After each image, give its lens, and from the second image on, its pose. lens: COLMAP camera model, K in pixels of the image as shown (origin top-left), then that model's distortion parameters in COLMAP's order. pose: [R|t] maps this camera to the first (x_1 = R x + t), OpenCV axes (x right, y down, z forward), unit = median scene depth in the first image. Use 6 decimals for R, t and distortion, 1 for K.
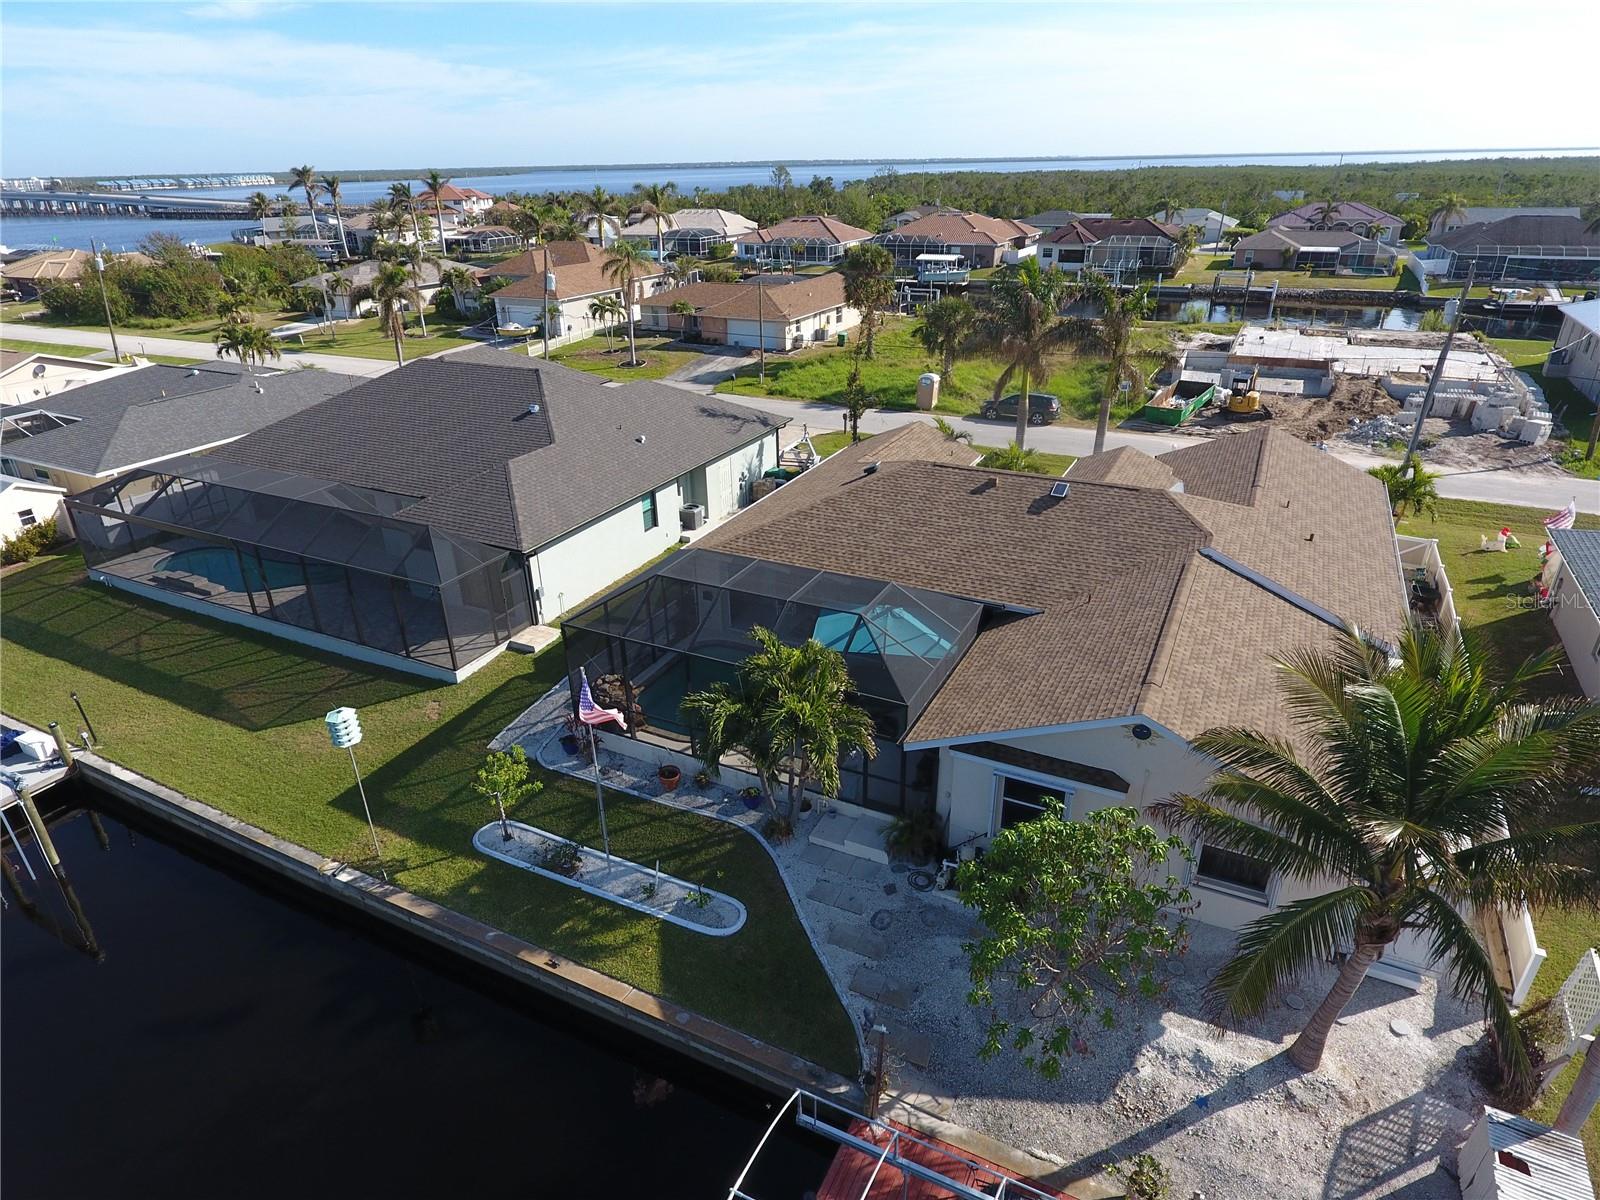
lens RADIAL K [[939.8, 0, 790.5], [0, 939.8, 614.2], [0, 0, 1]] dist [-0.001079, -0.001756]
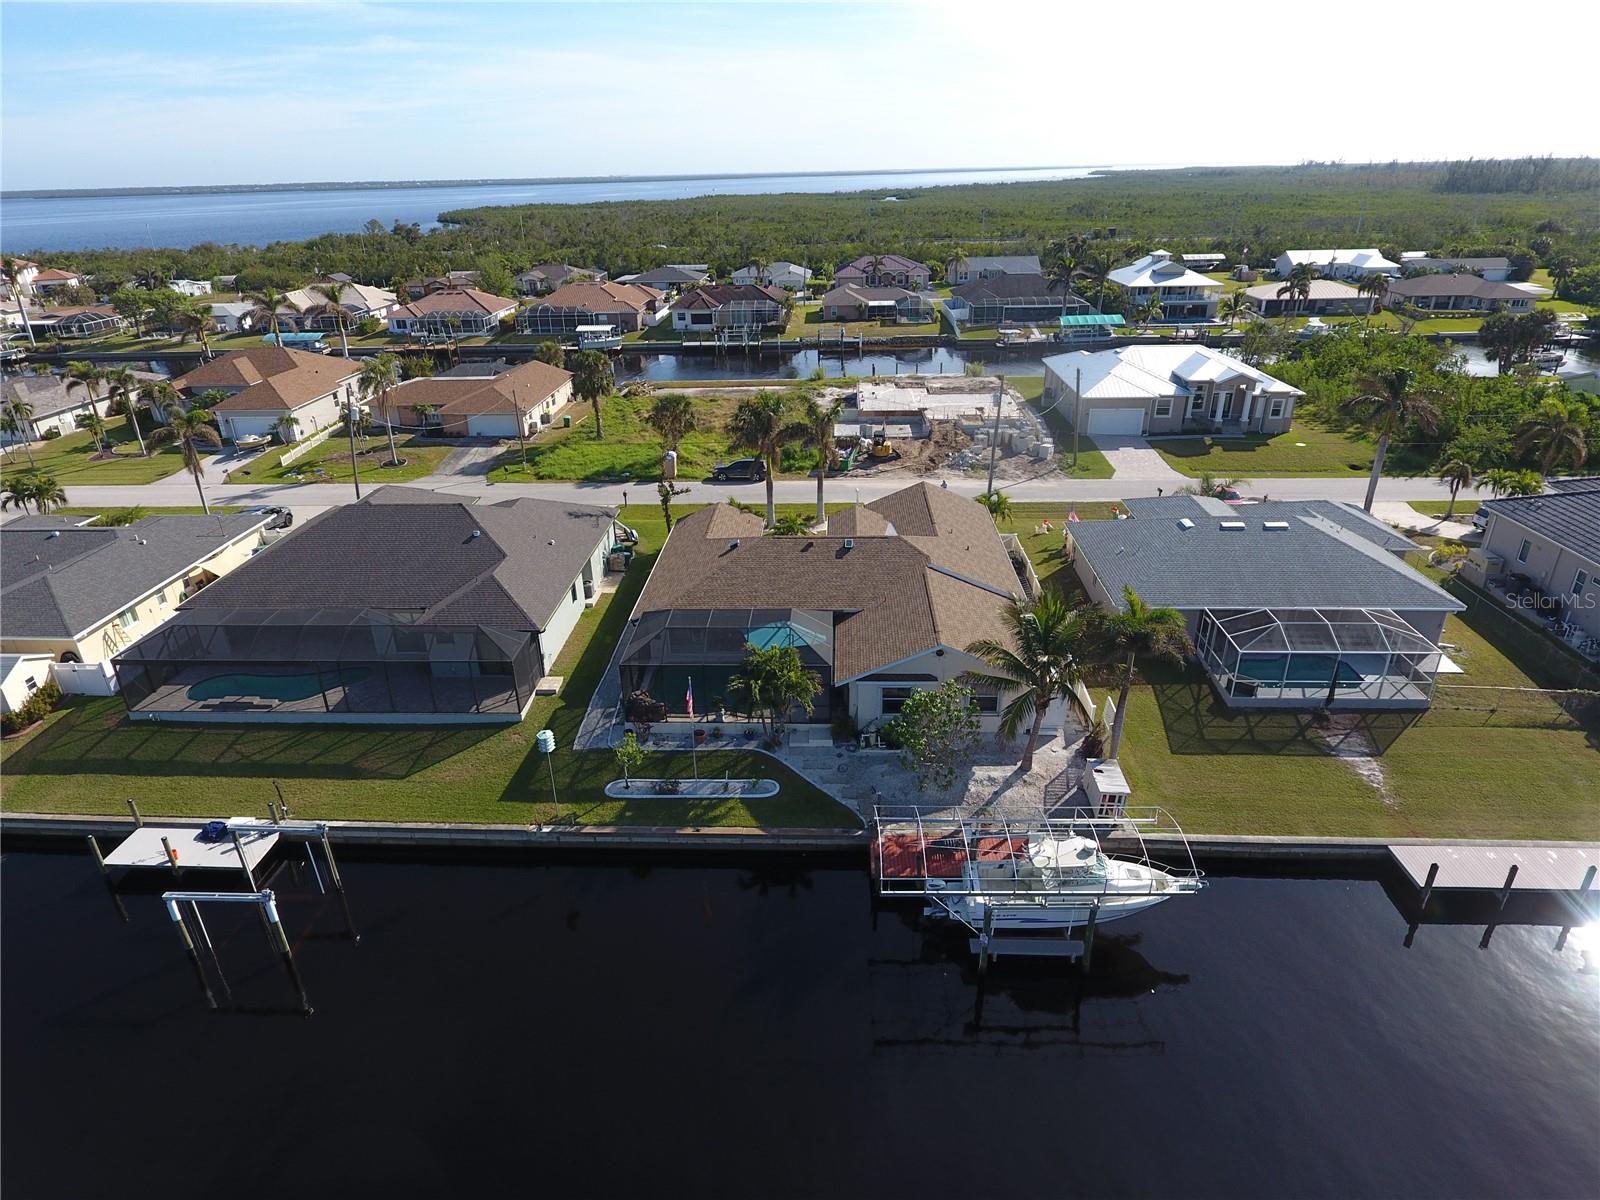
lens RADIAL K [[939.8, 0, 790.5], [0, 939.8, 614.2], [0, 0, 1]] dist [-0.001079, -0.001756]
pose [[0.911272, -0.177154, 0.371751, -0.329057], [0.183260, 0.982878, 0.019153, -0.032392], [-0.368779, 0.050674, 0.928135, -0.413377]]
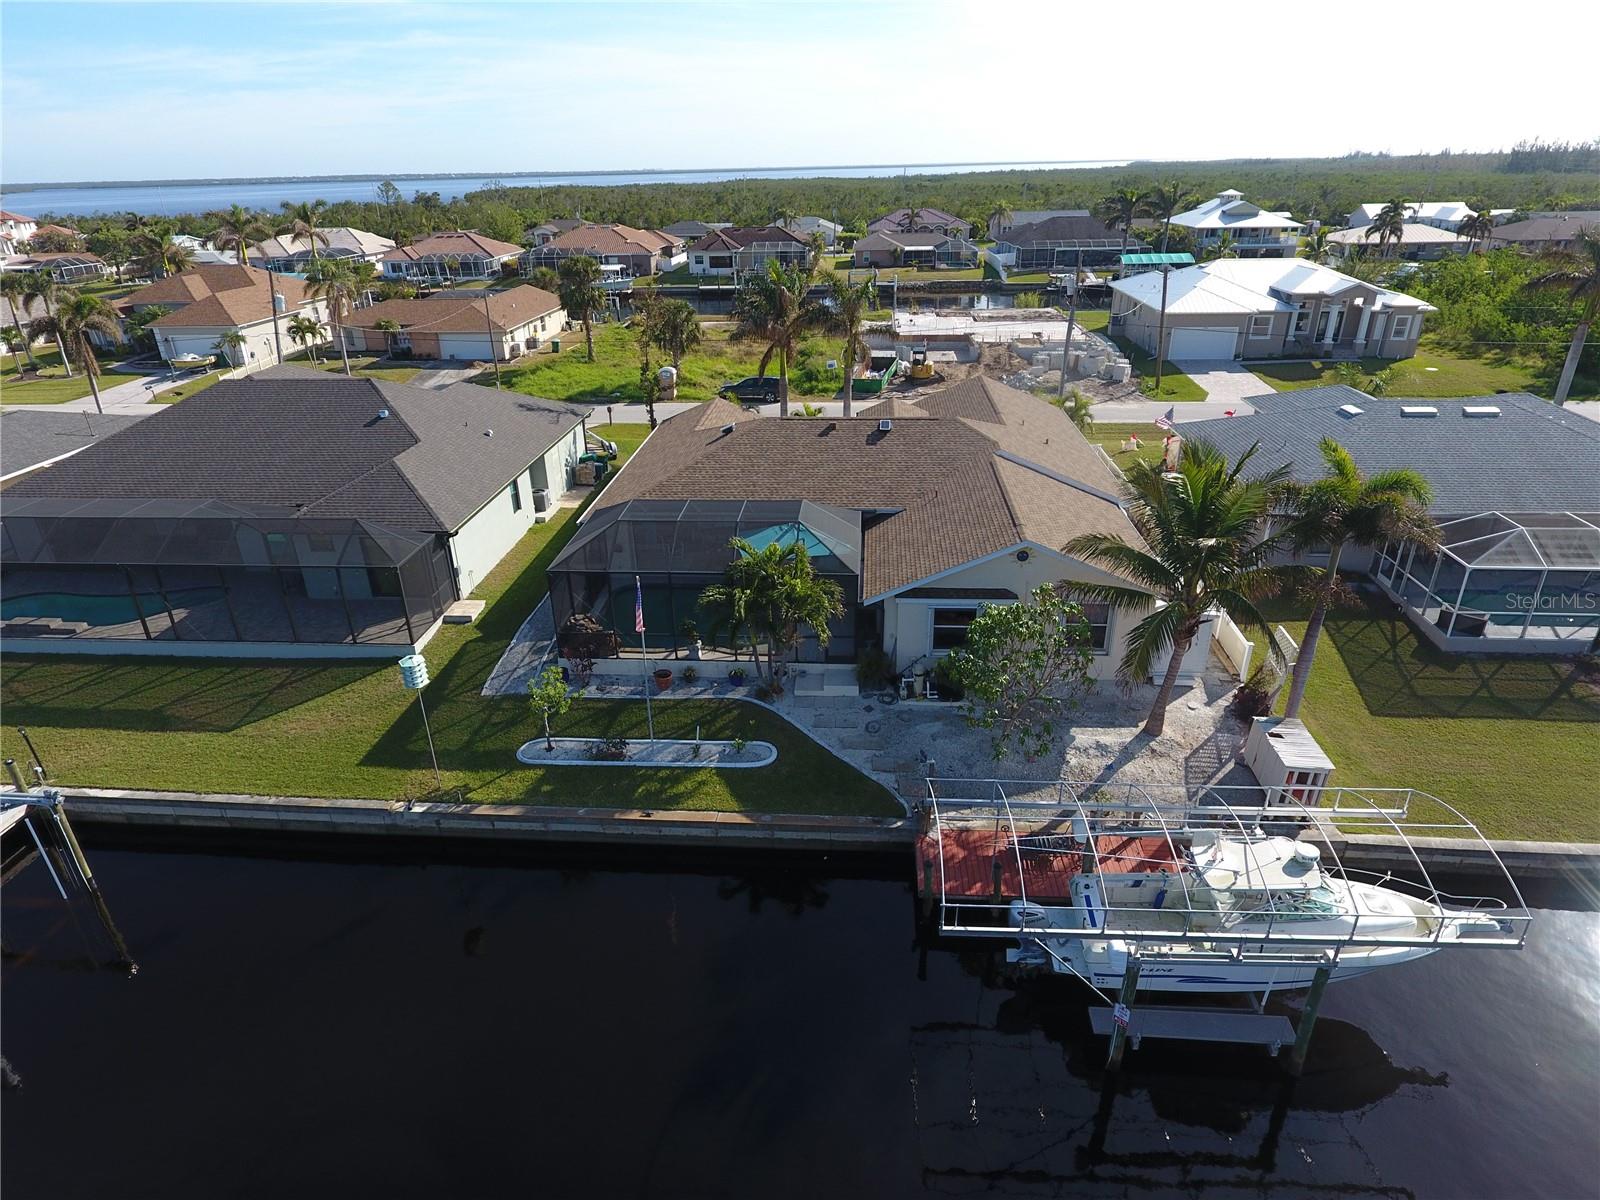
lens RADIAL K [[939.8, 0, 790.5], [0, 939.8, 614.2], [0, 0, 1]] dist [-0.001079, -0.001756]
pose [[0.924029, -0.165119, 0.344828, -0.212261], [0.169163, 0.985413, 0.018559, 0.052542], [-0.342862, 0.041183, 0.938482, -0.120685]]
